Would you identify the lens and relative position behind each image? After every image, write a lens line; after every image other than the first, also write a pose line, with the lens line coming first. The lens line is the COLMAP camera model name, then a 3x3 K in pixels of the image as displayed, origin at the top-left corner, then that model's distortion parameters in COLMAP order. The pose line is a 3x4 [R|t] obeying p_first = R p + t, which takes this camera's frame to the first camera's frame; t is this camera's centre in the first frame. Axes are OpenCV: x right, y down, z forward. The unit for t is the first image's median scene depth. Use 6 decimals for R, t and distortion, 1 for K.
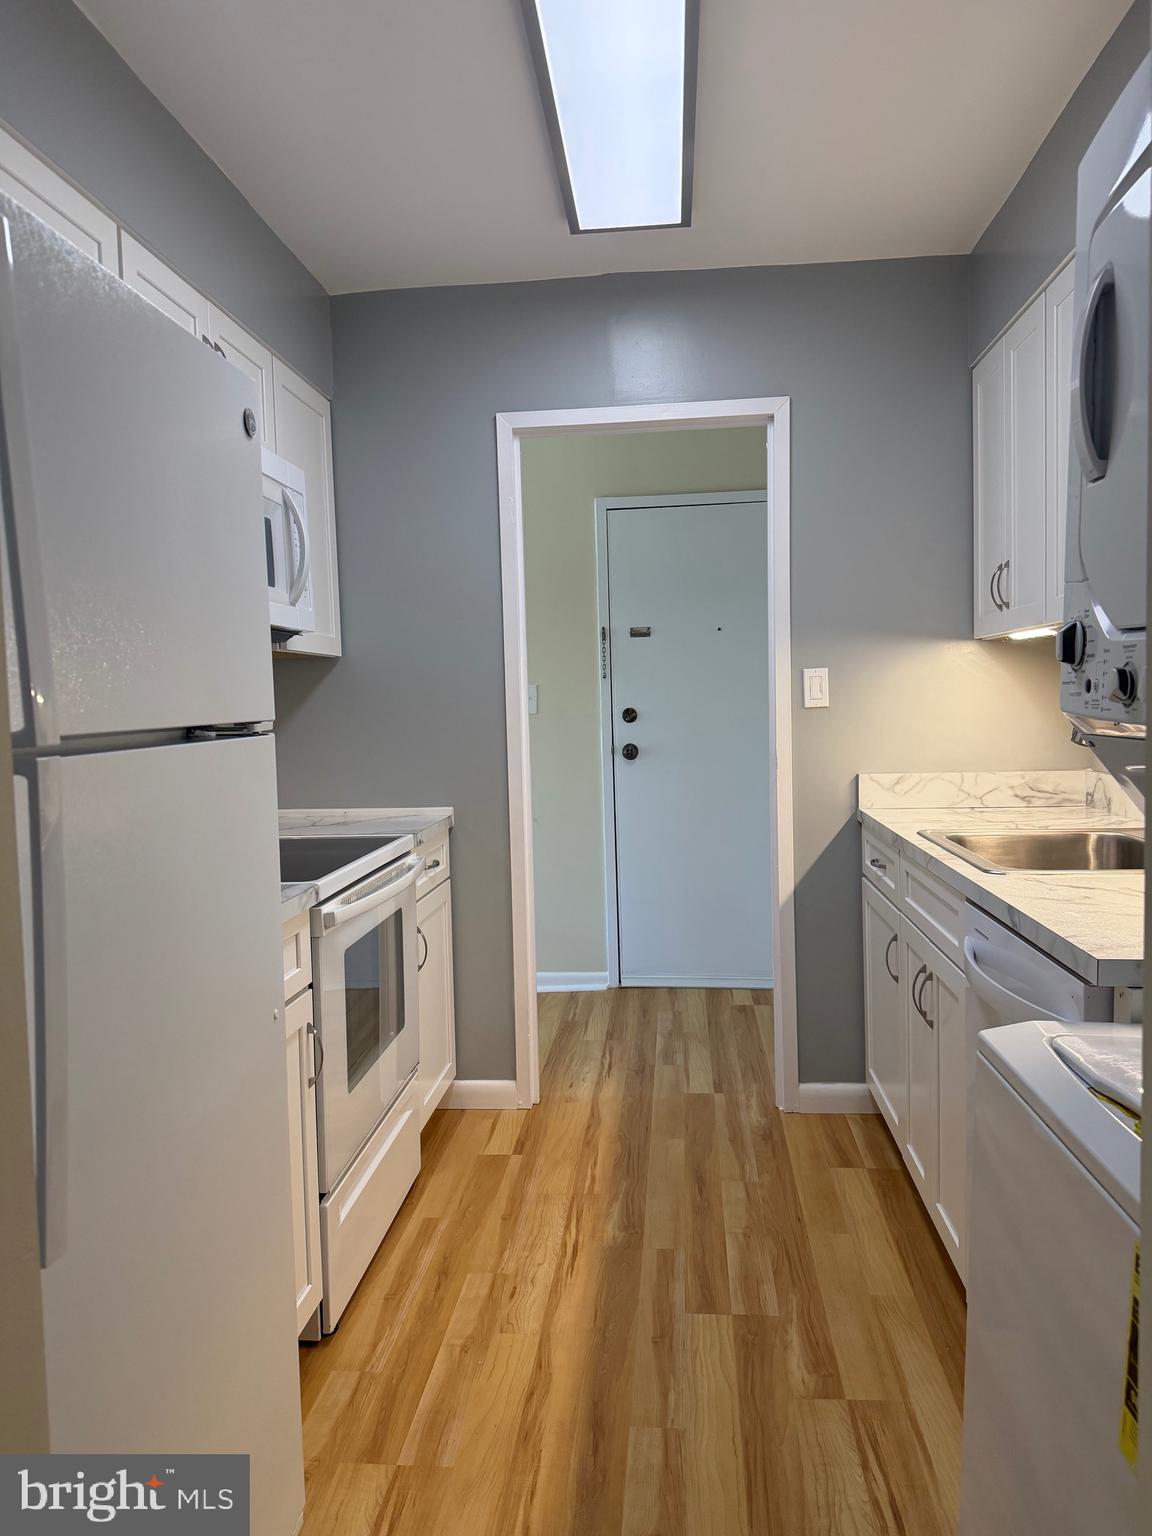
lens RADIAL K [[1092.1, 0, 582.3], [0, 1092.1, 764.5], [0, 0, 1]] dist [0.036927, -0.040150]
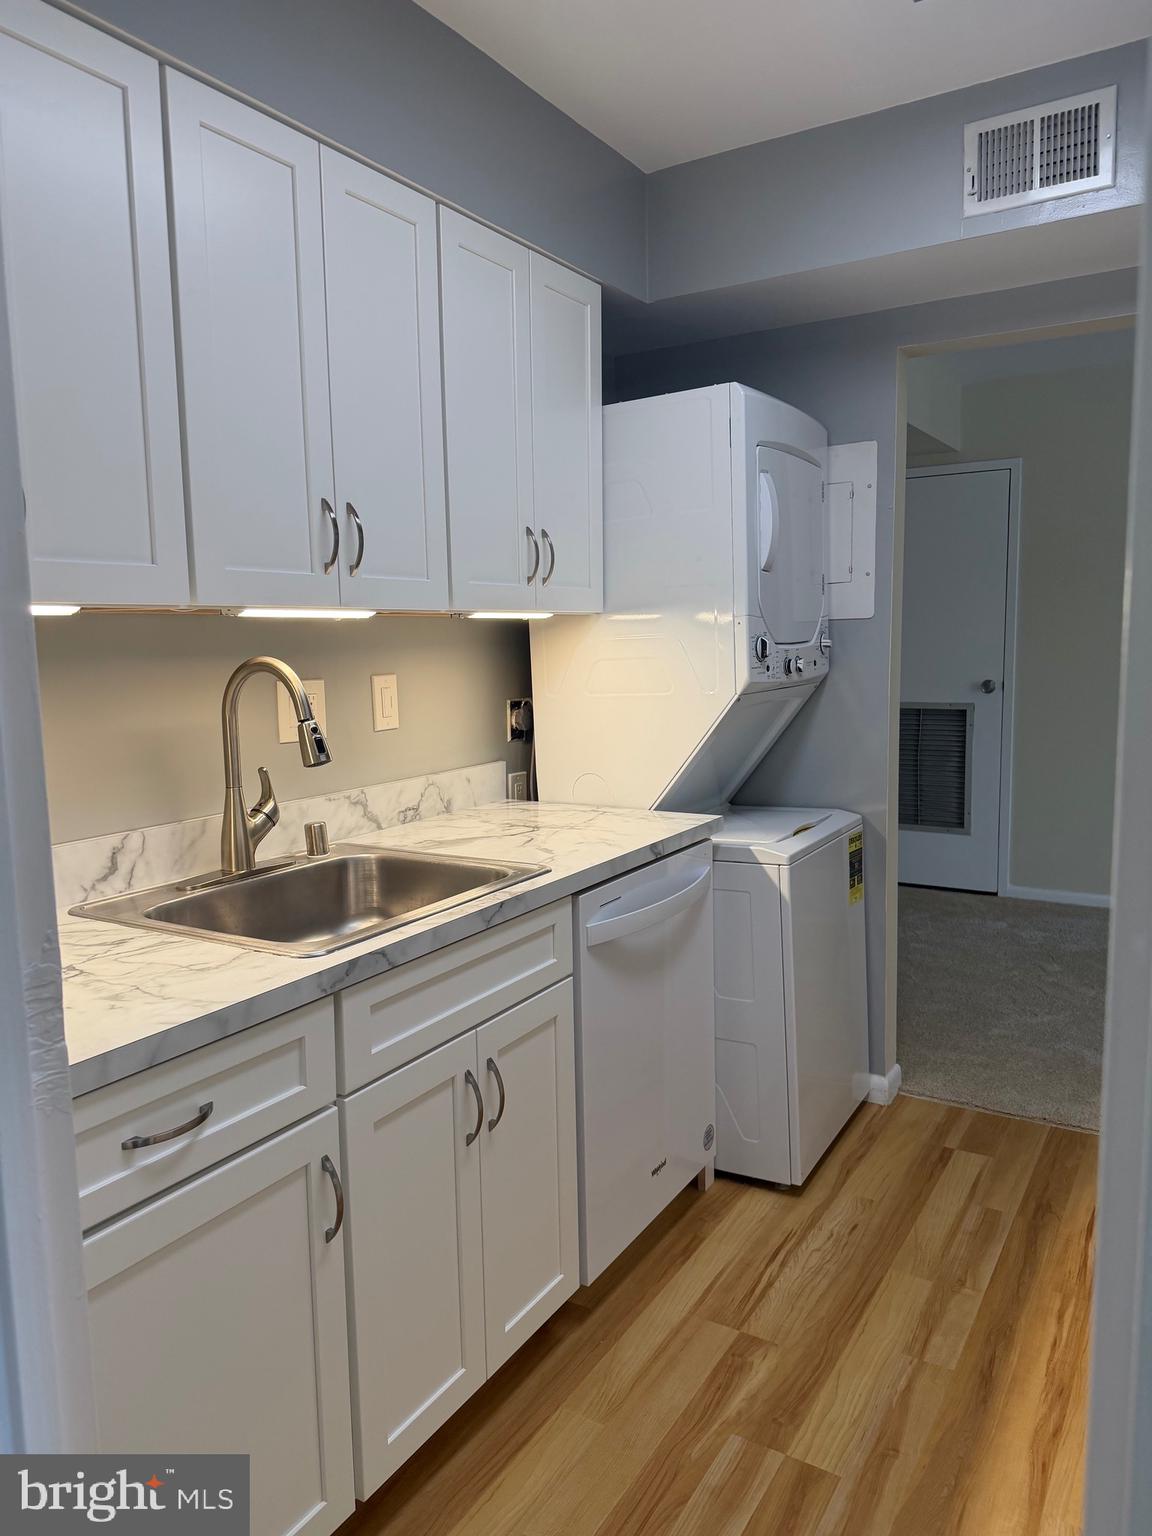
lens RADIAL K [[1092.1, 0, 582.3], [0, 1092.1, 764.5], [0, 0, 1]] dist [0.036927, -0.040150]
pose [[-0.898488, -0.013603, 0.438788, -0.083761], [0.065772, 0.984067, 0.165185, -0.152838], [-0.434044, 0.177276, -0.883278, 1.808353]]
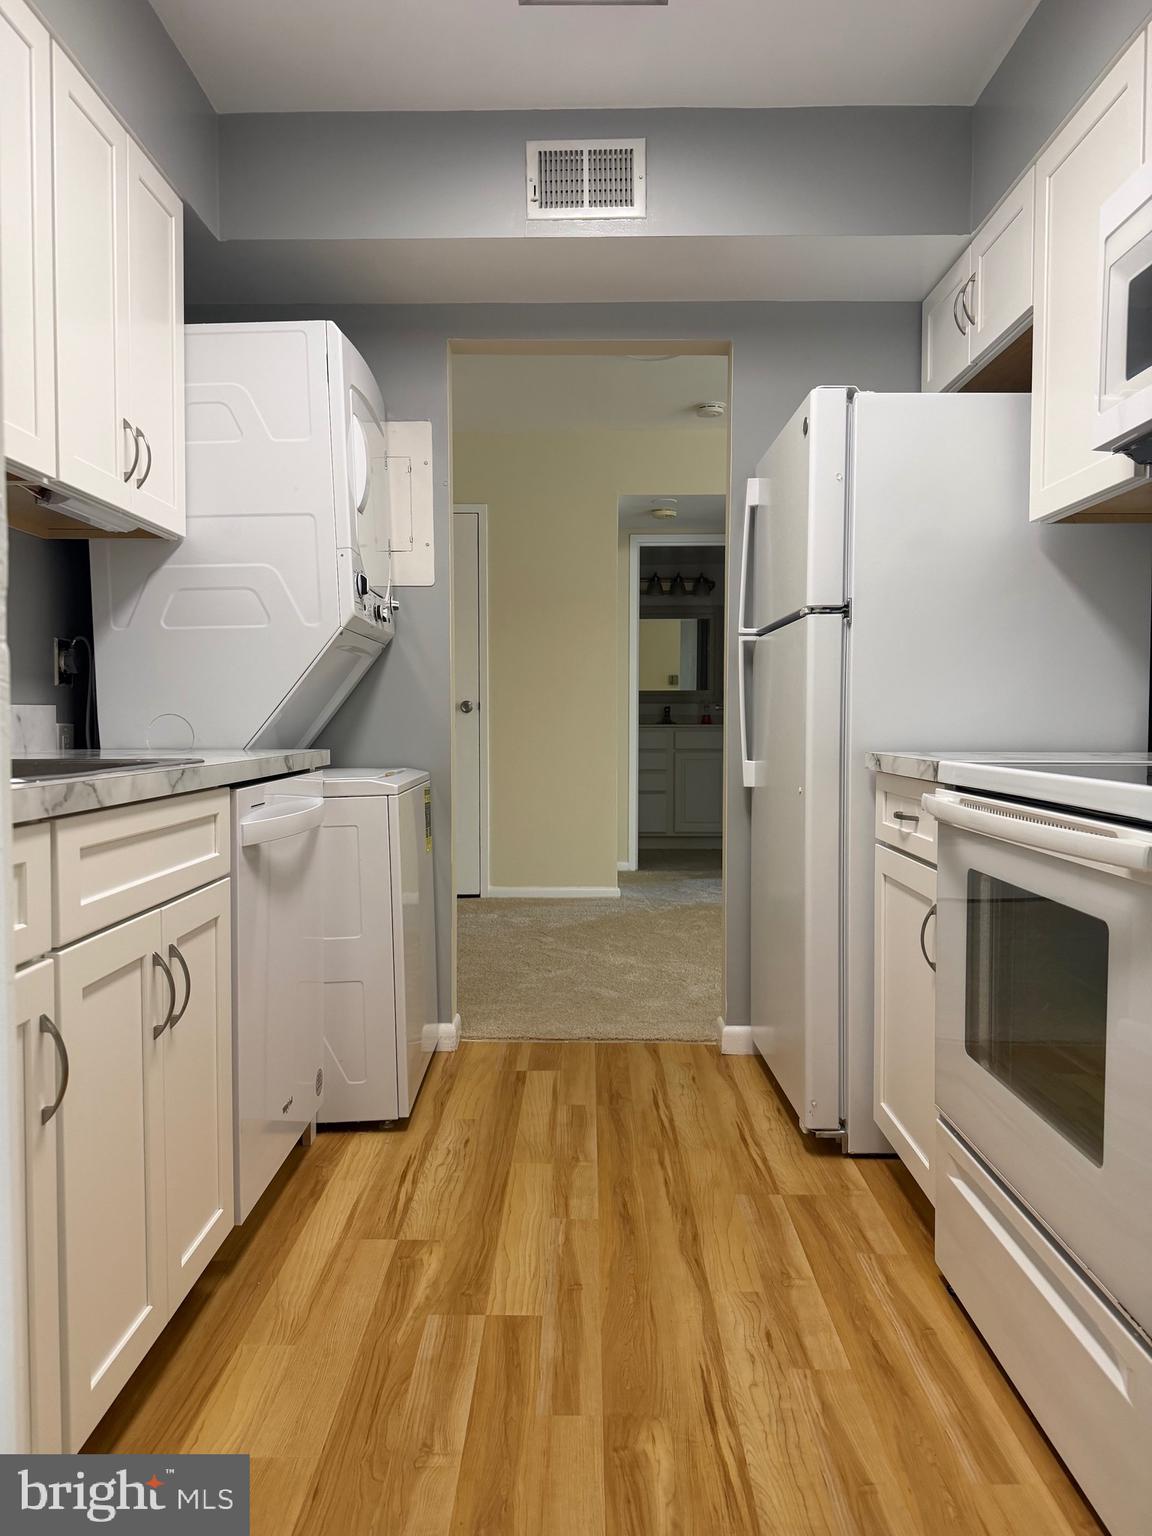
lens RADIAL K [[1070.6, 0, 576.0], [0, 1070.6, 768.0], [0, 0, 1]] dist [0.119808, -0.218661]
pose [[-0.996386, 0.026333, -0.080754, 0.132175], [0.017457, 0.993919, 0.108717, 0.011601], [0.083126, 0.106915, -0.990787, 1.883759]]
